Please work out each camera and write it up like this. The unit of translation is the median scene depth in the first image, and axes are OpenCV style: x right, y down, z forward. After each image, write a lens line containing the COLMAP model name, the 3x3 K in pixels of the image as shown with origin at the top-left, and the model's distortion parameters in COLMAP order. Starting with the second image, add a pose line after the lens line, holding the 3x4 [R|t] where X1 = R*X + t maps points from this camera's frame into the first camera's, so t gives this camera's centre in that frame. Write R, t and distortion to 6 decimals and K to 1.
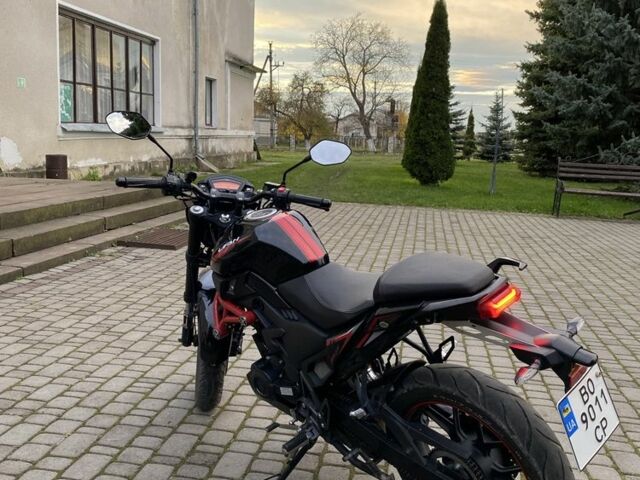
lens RADIAL K [[685.4, 0, 315.3], [0, 685.4, 238.2], [0, 0, 1]] dist [0.026435, 0.000000]
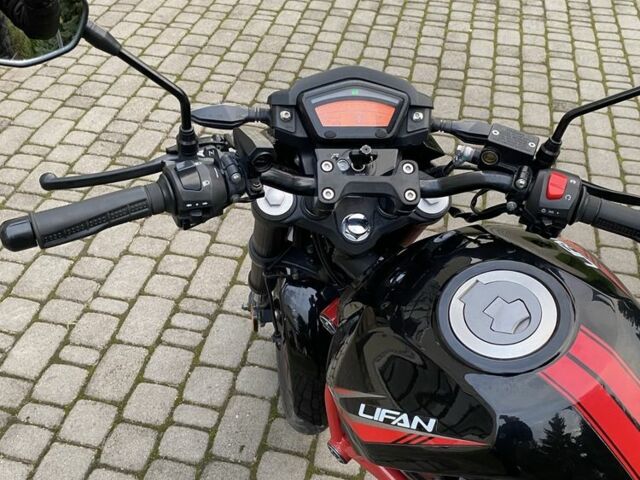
lens RADIAL K [[685.4, 0, 314.7], [0, 685.4, 246.1], [0, 0, 1]] dist [0.026435, 0.000000]
pose [[0.997622, 0.013018, -0.067676, -0.107391], [0.027323, 0.826813, 0.561813, -0.185409], [0.063269, -0.562326, 0.824491, 0.586081]]
